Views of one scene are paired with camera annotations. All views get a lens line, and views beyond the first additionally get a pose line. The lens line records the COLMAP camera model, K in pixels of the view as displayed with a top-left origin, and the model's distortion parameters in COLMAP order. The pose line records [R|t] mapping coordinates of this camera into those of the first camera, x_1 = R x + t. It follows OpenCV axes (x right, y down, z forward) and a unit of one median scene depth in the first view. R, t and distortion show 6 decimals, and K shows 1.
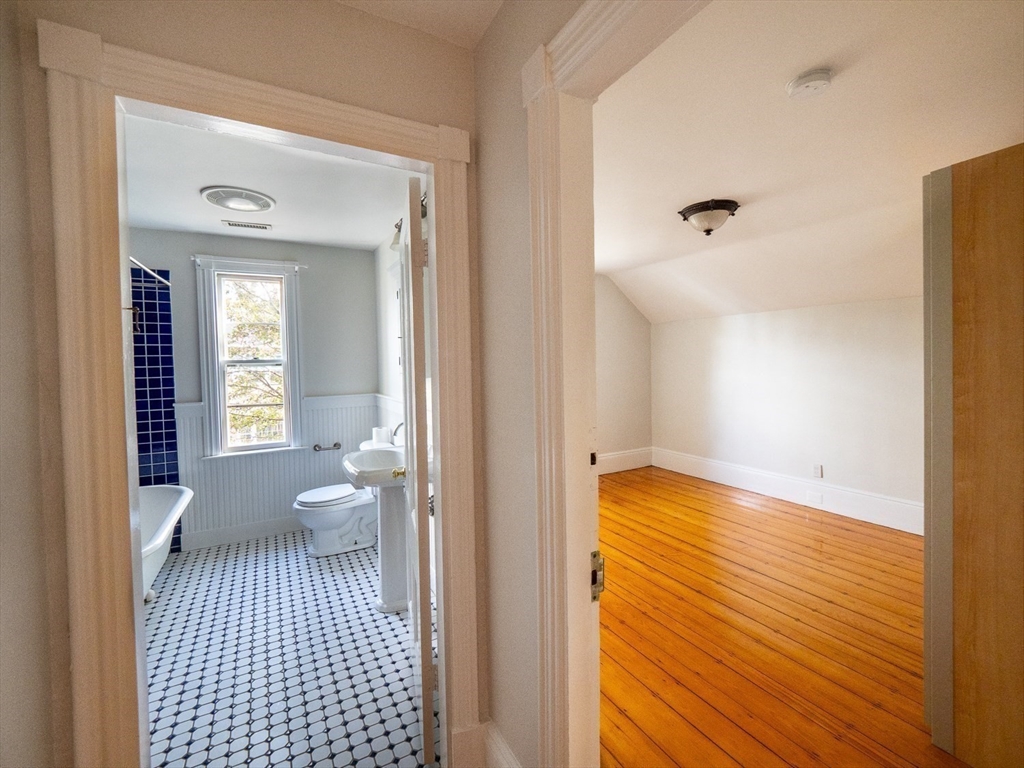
lens RADIAL K [[439.9, 0, 508.0], [0, 439.9, 376.5], [0, 0, 1]] dist [-0.001846, 0.000149]
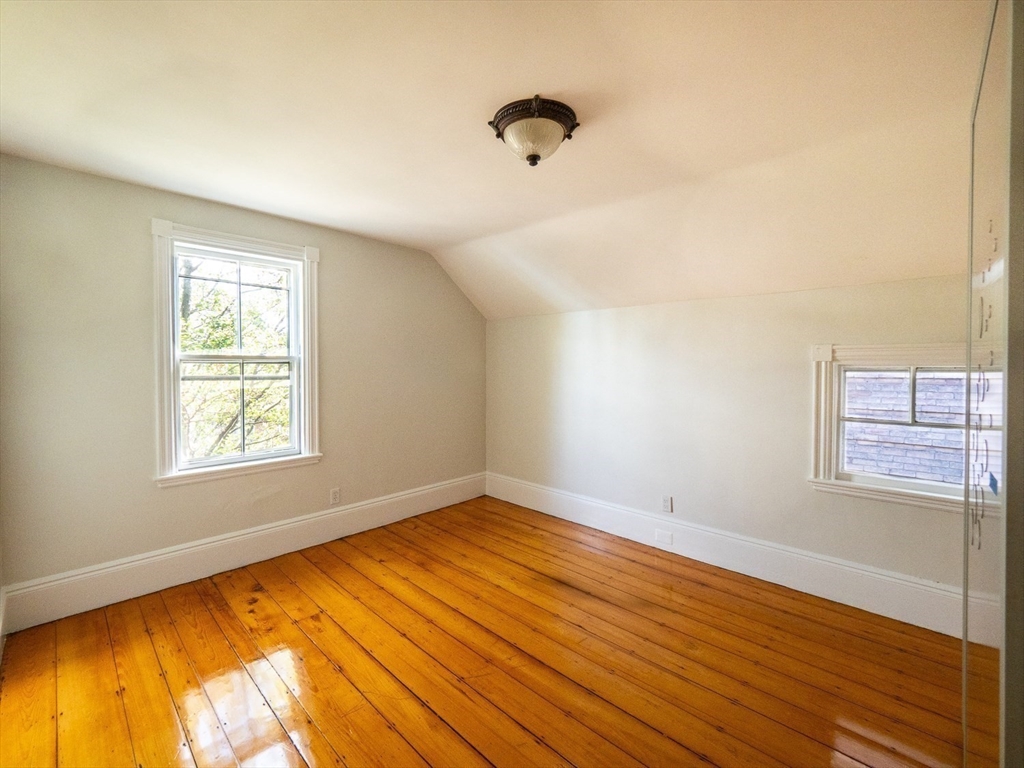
lens RADIAL K [[439.9, 0, 508.0], [0, 439.9, 376.5], [0, 0, 1]] dist [-0.001846, 0.000149]
pose [[0.954679, 0.013912, 0.297312, 0.187442], [-0.010554, 0.999861, -0.012895, -0.008605], [-0.297450, 0.009173, 0.954693, 0.325546]]
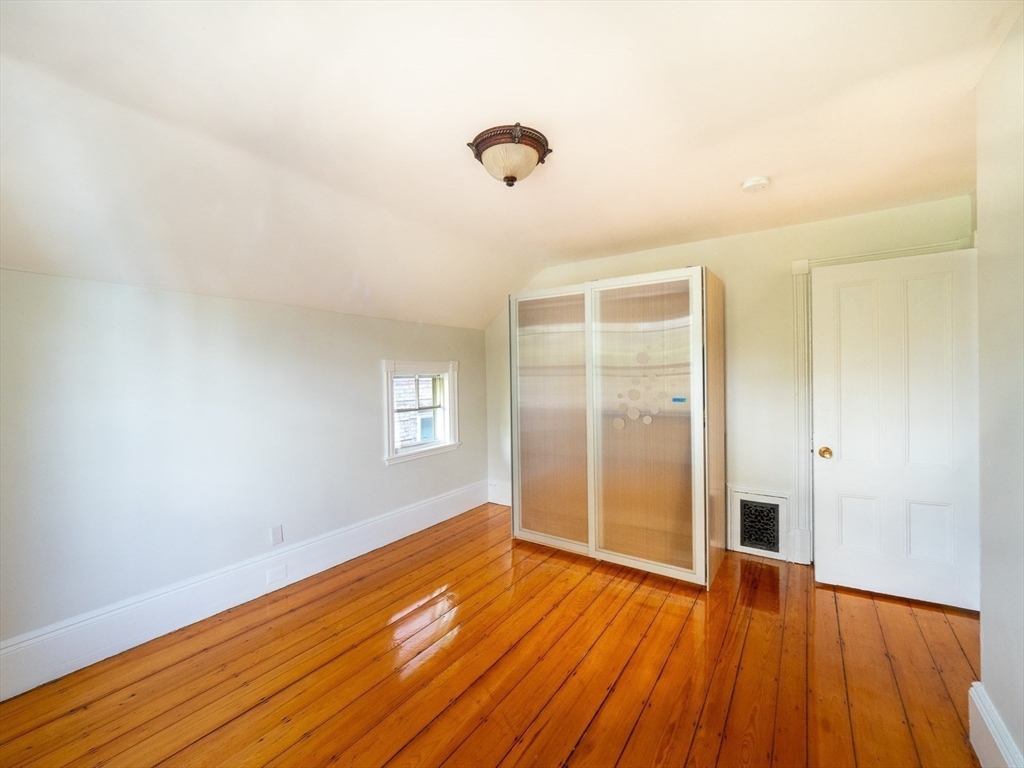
lens RADIAL K [[439.9, 0, 508.0], [0, 439.9, 376.5], [0, 0, 1]] dist [-0.001846, 0.000149]
pose [[-0.447601, 0.020177, 0.894006, -0.102953], [0.050124, 0.998740, 0.002555, -0.023767], [-0.892828, 0.045954, -0.448048, 1.029111]]
